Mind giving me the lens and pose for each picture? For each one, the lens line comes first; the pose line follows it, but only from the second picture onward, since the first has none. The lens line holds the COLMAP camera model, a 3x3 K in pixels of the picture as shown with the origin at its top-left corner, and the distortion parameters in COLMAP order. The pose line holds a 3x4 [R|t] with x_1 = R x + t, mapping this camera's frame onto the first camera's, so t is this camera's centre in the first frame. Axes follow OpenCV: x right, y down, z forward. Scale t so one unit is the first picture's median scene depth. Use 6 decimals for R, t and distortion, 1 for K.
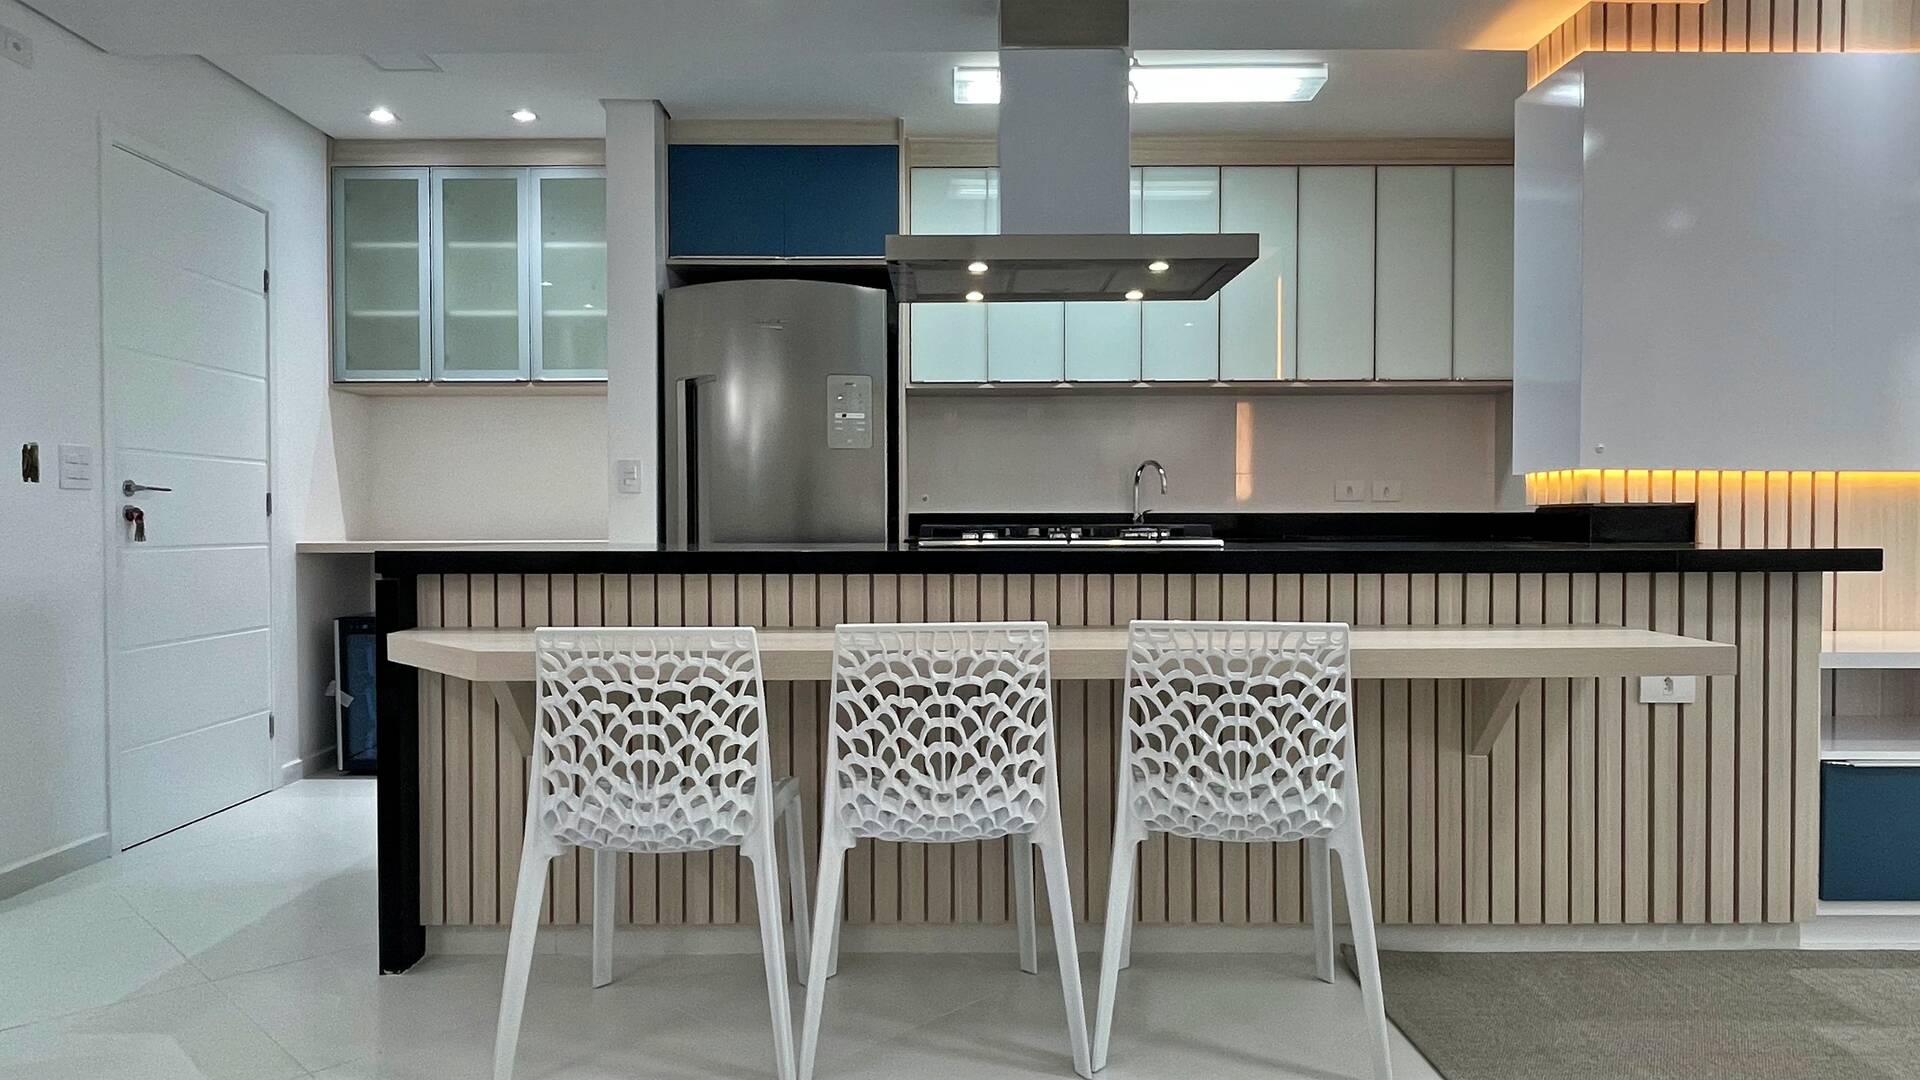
lens RADIAL K [[1208.2, 0, 943.9], [0, 1208.2, 537.2], [0, 0, 1]] dist [0.003514, -0.002167]
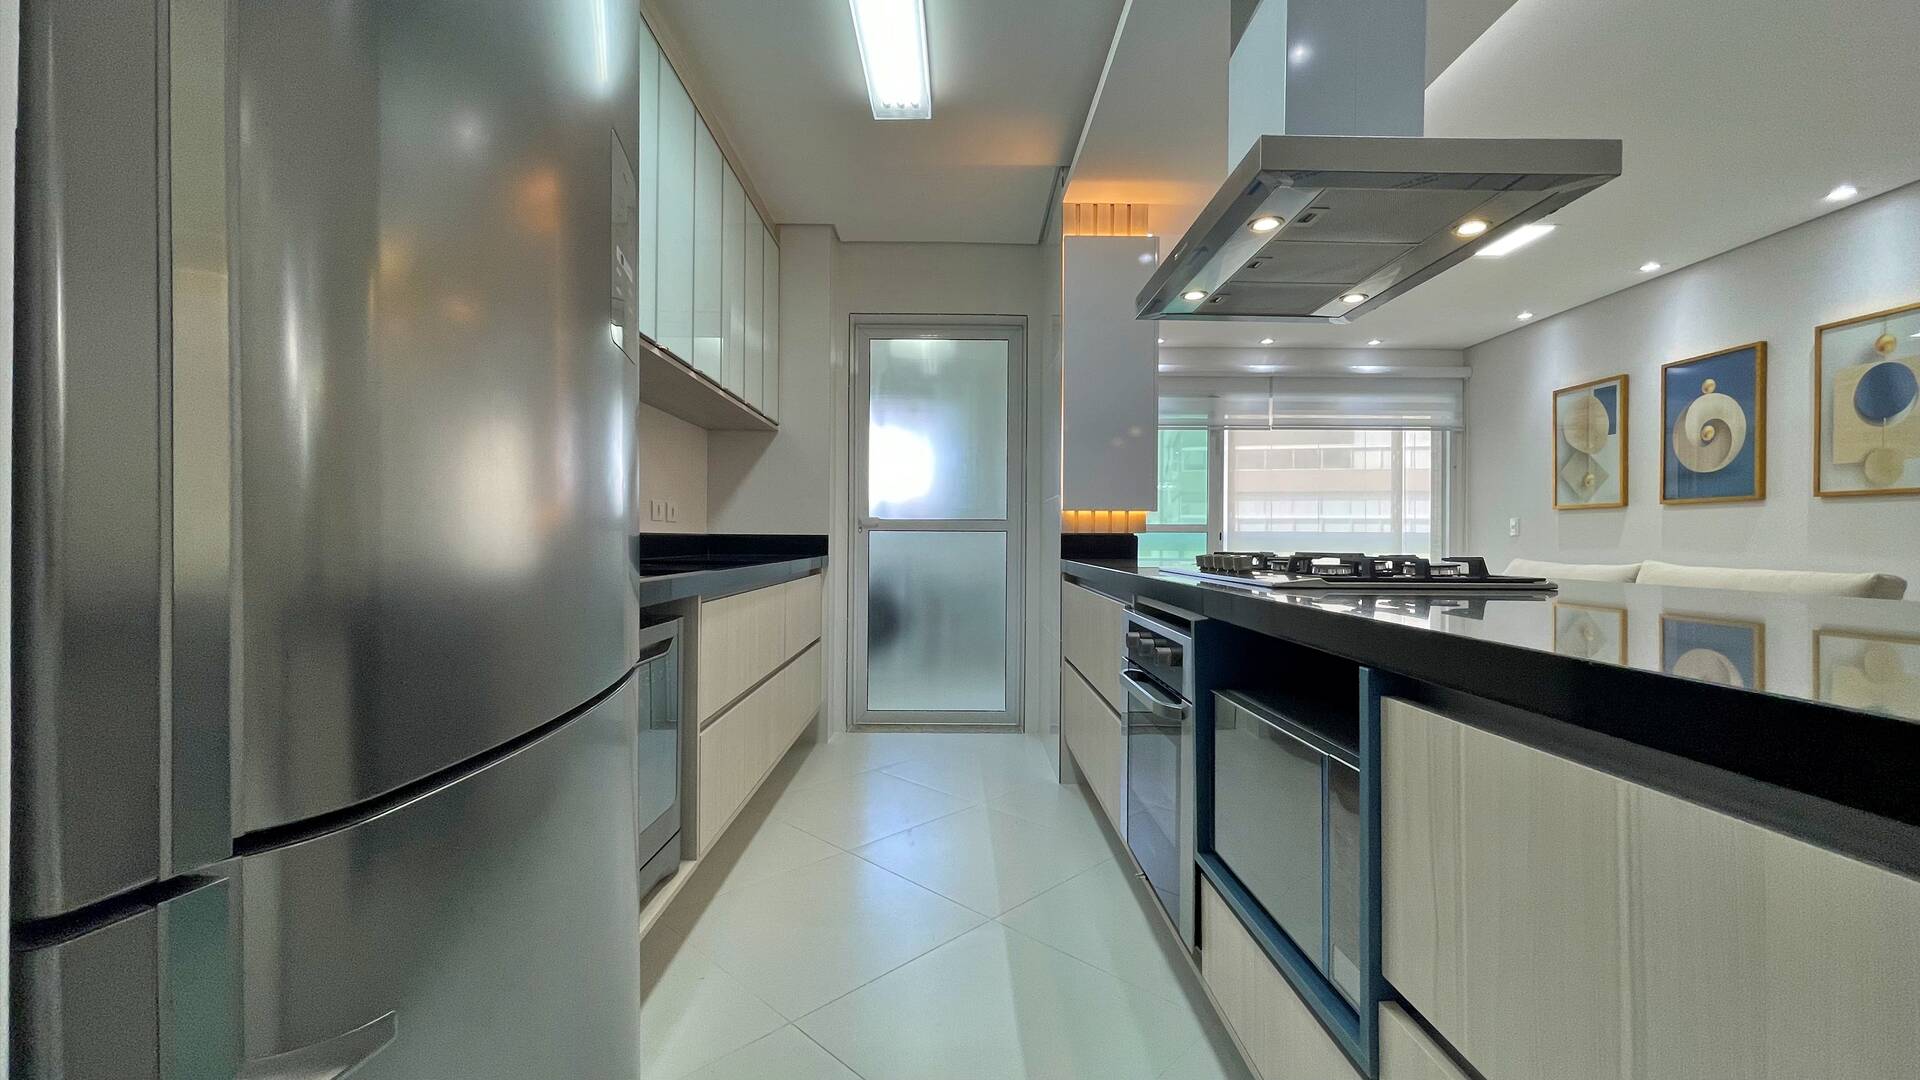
lens RADIAL K [[774.4, 0, 952.1], [0, 774.4, 536.9], [0, 0, 1]] dist [-0.000972, -0.000001]
pose [[-0.005319, 0.003896, 0.999978, -0.434121], [0.007758, 0.999962, -0.003854, -0.022536], [-0.999956, 0.007737, -0.005349, 1.259524]]
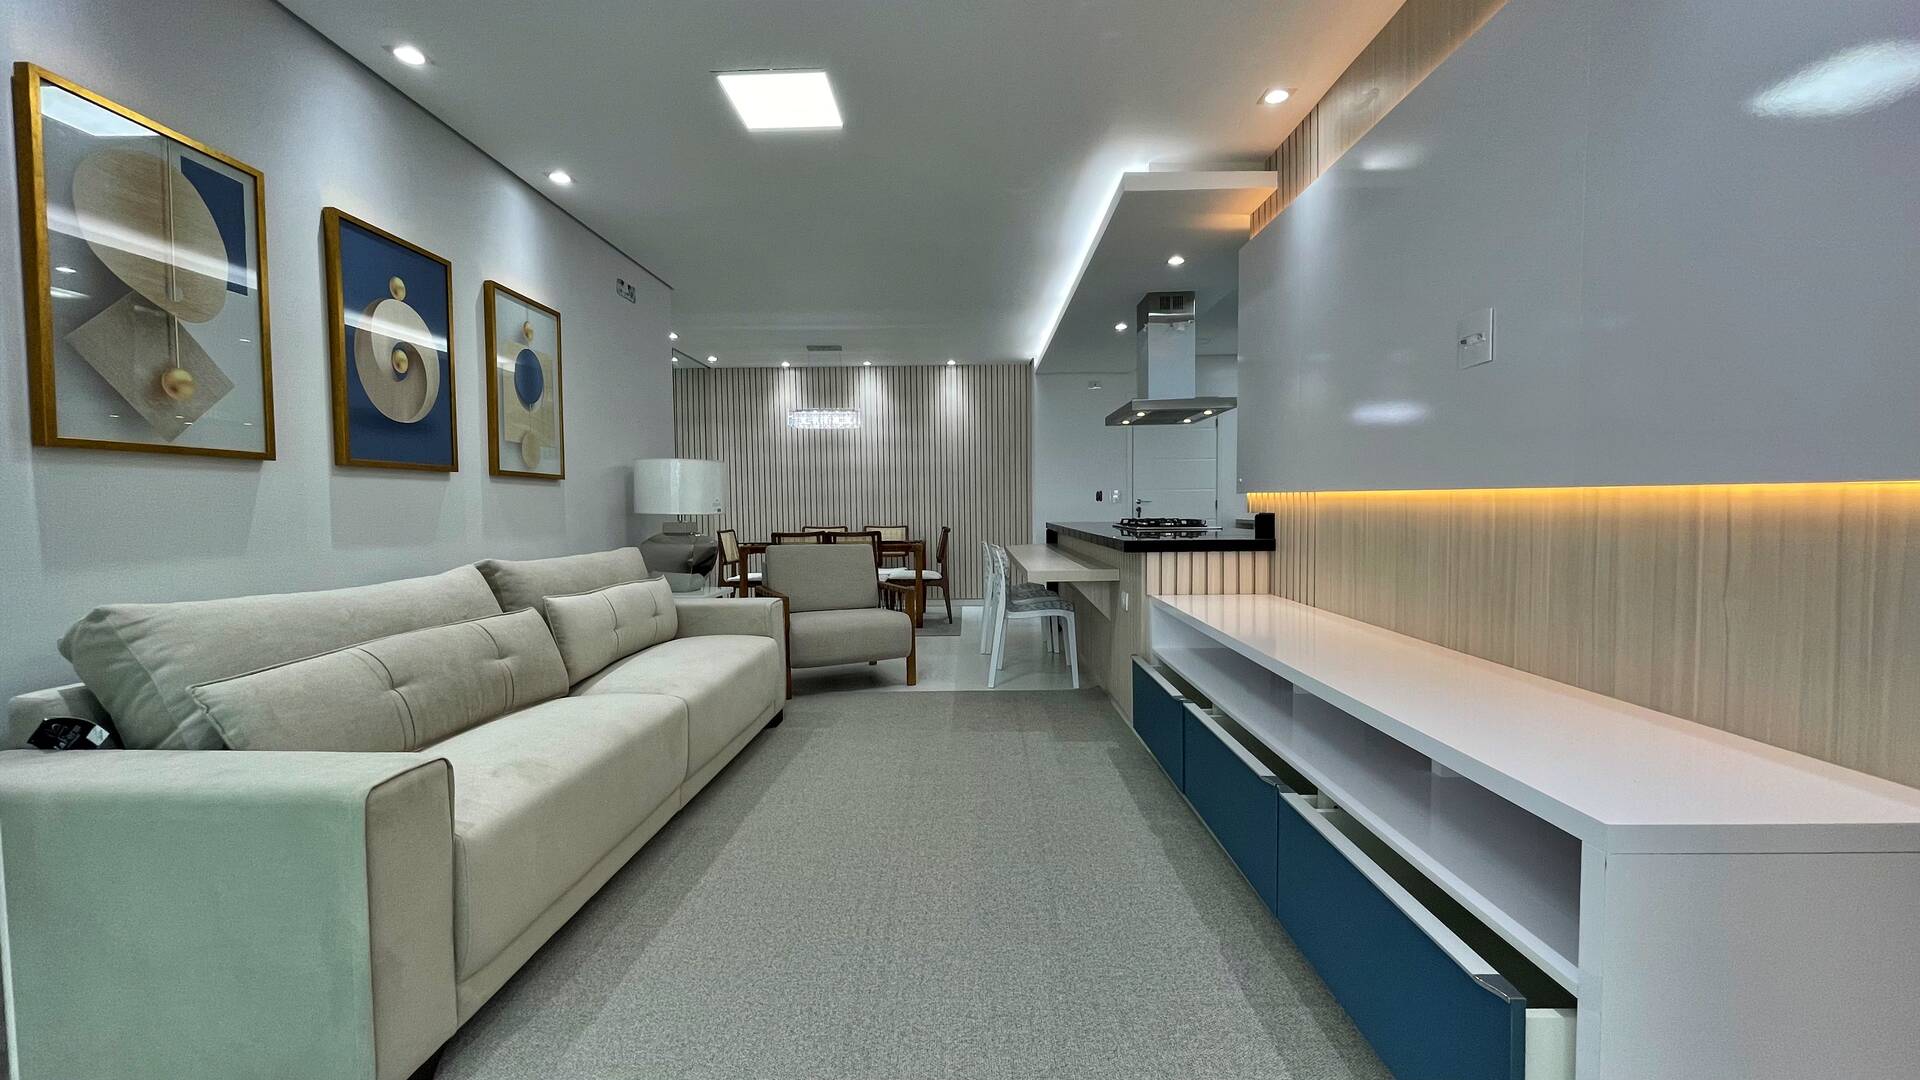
lens RADIAL K [[774.4, 0, 955.9], [0, 774.4, 542.1], [0, 0, 1]] dist [-0.000972, -0.000001]
pose [[-0.016290, 0.050730, -0.998580, 1.649026], [-0.003197, 0.998704, 0.050788, -0.041077], [0.999862, 0.004020, -0.016107, 0.612072]]
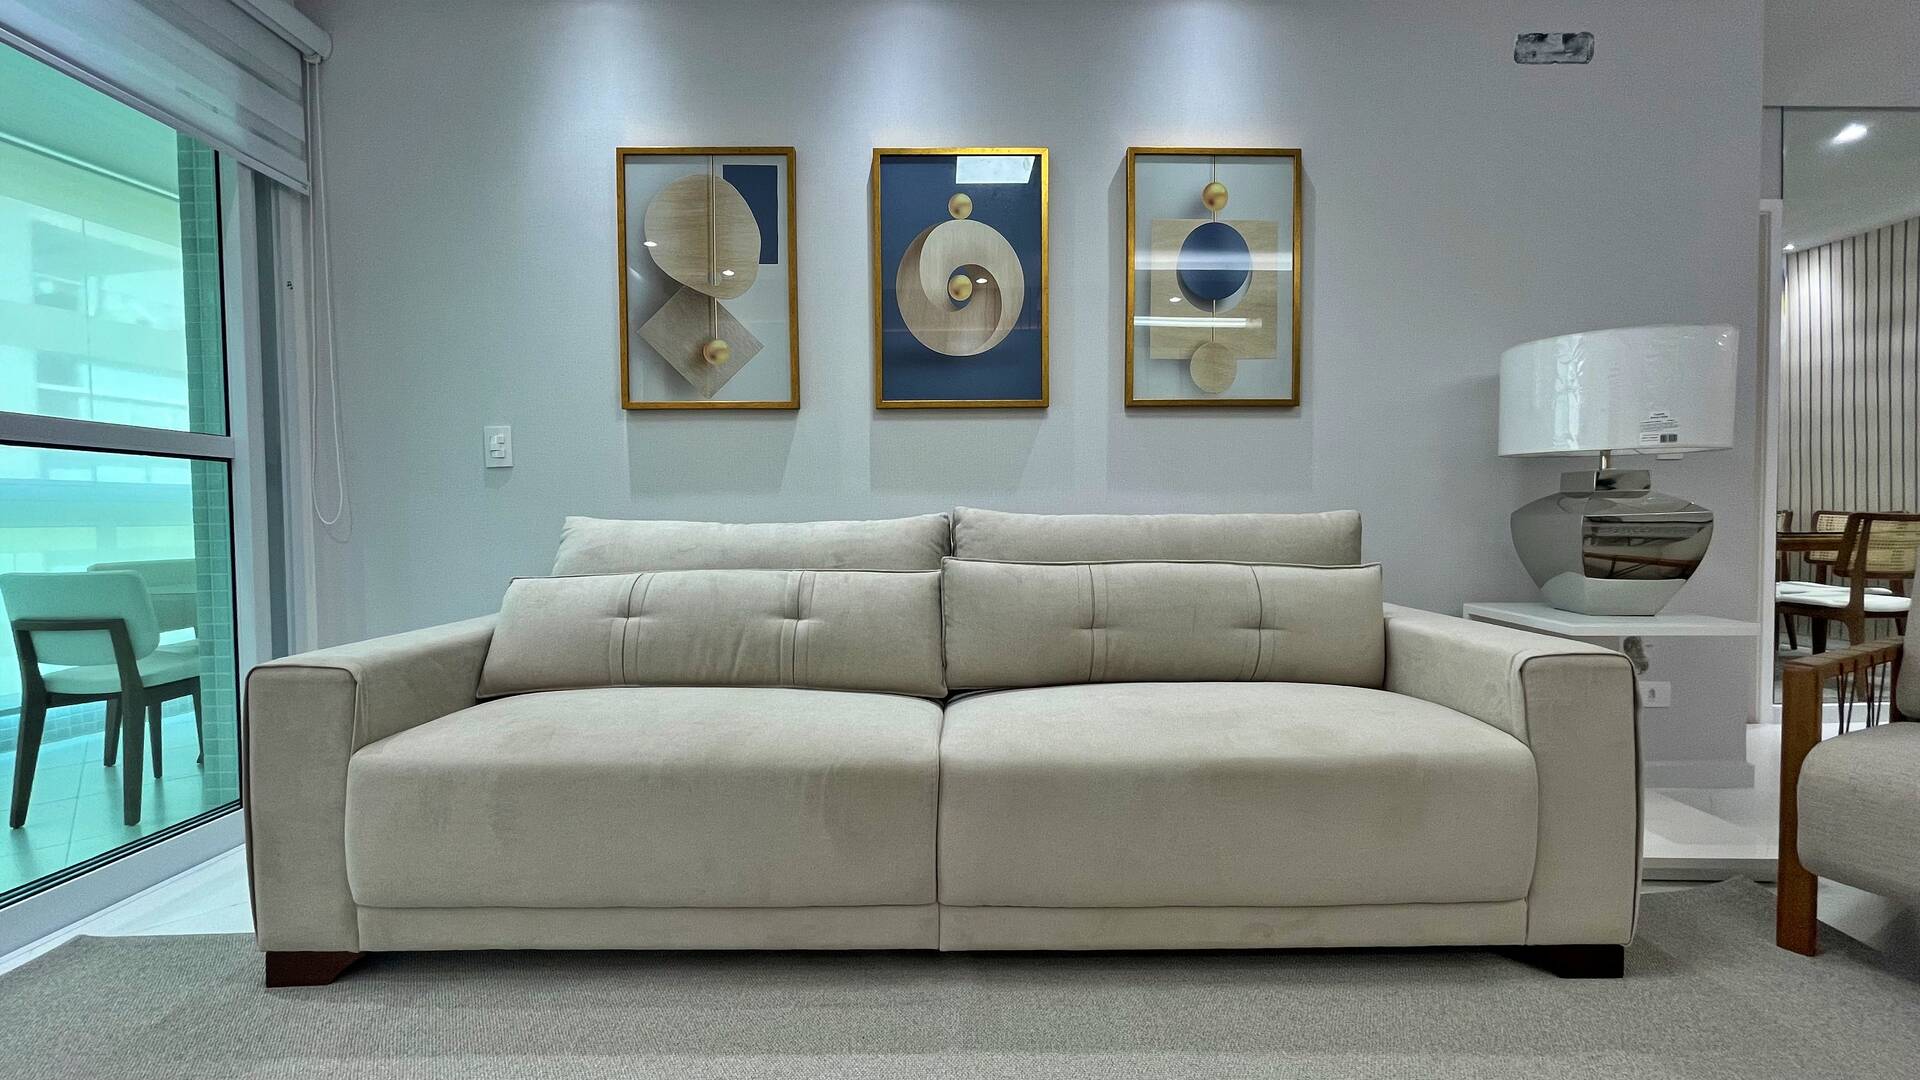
lens RADIAL K [[774.4, 0, 951.7], [0, 774.4, 541.7], [0, 0, 1]] dist [-0.000972, -0.000001]
pose [[-0.999733, 0.011947, -0.019794, 0.856432], [0.011032, 0.998894, 0.045702, 0.019448], [0.020318, 0.045472, -0.998759, 0.757506]]
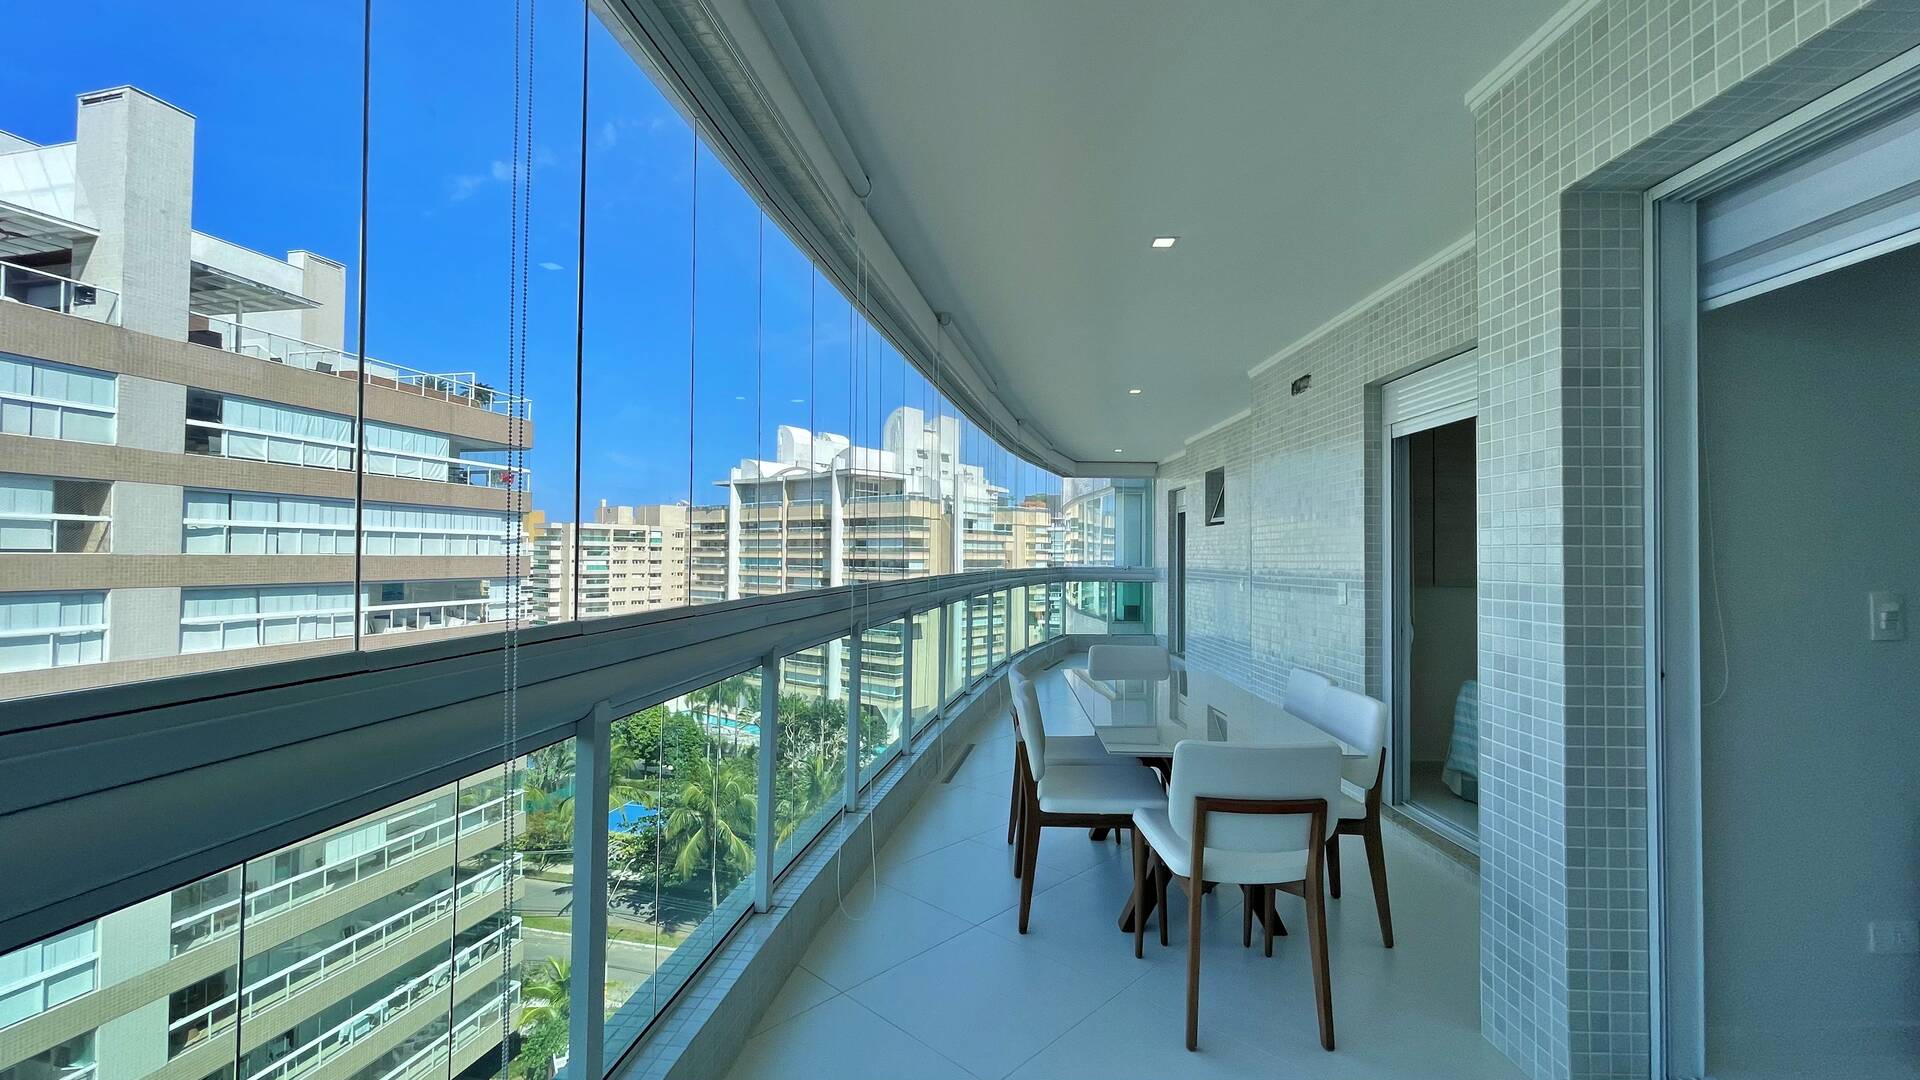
lens RADIAL K [[774.4, 0, 953.6], [0, 774.4, 539.7], [0, 0, 1]] dist [-0.000972, -0.000001]
pose [[-0.999958, -0.007834, -0.004851, 2.028628], [-0.007802, 0.999949, -0.006480, -0.093309], [0.004902, -0.006442, -0.999967, 0.621168]]
